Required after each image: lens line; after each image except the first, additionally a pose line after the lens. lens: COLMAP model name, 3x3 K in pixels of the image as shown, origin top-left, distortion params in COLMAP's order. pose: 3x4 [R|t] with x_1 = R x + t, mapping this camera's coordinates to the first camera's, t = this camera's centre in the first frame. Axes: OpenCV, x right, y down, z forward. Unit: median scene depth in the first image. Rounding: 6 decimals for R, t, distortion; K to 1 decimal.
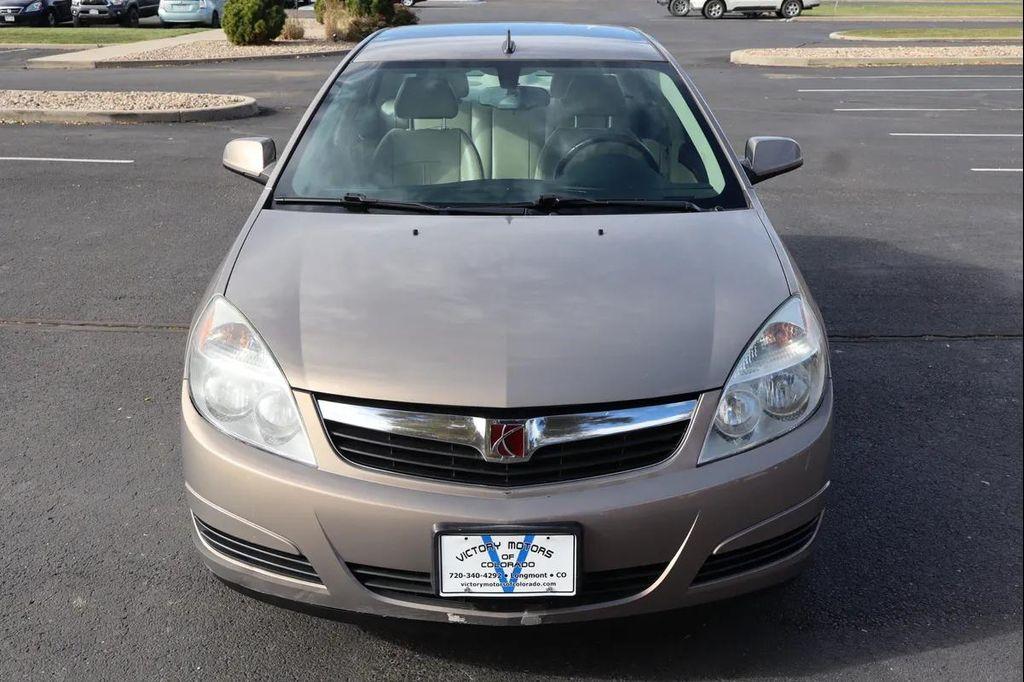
lens RADIAL K [[1669.8, 0, 512.0], [0, 1669.8, 341.0], [0, 0, 1]] dist [-0.002058, 0.168240]
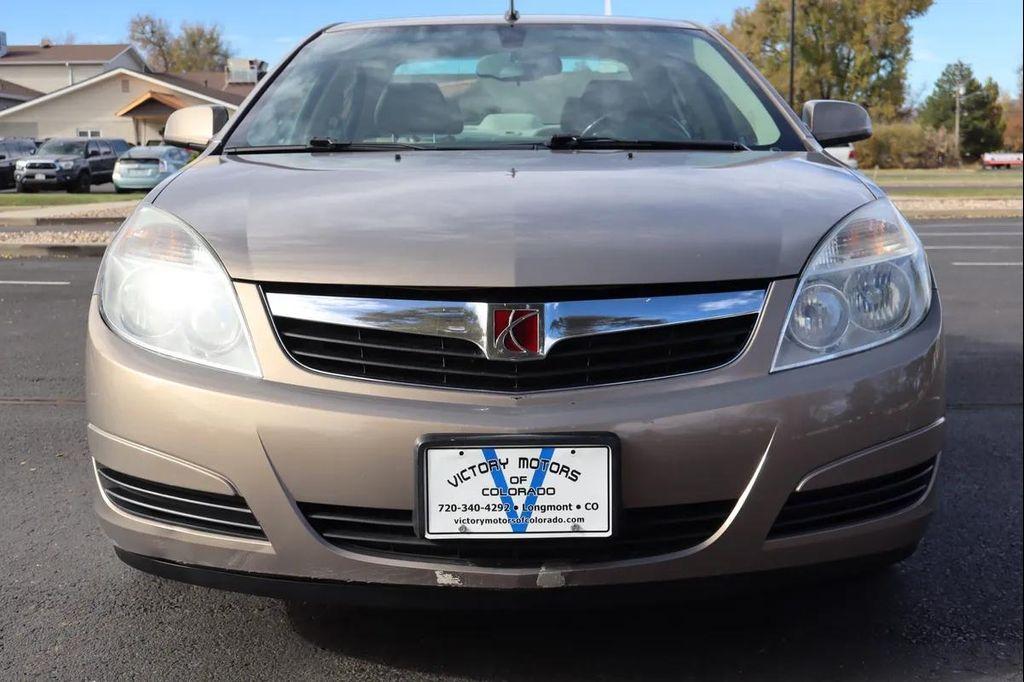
lens RADIAL K [[1783.7, 0, 512.0], [0, 1783.7, 341.0], [0, 0, 1]] dist [0.008566, 0.075168]
pose [[0.999980, -0.005368, 0.003214, -0.007336], [0.005986, 0.970293, -0.241861, 0.255386], [-0.001820, 0.241875, 0.970306, 0.220743]]
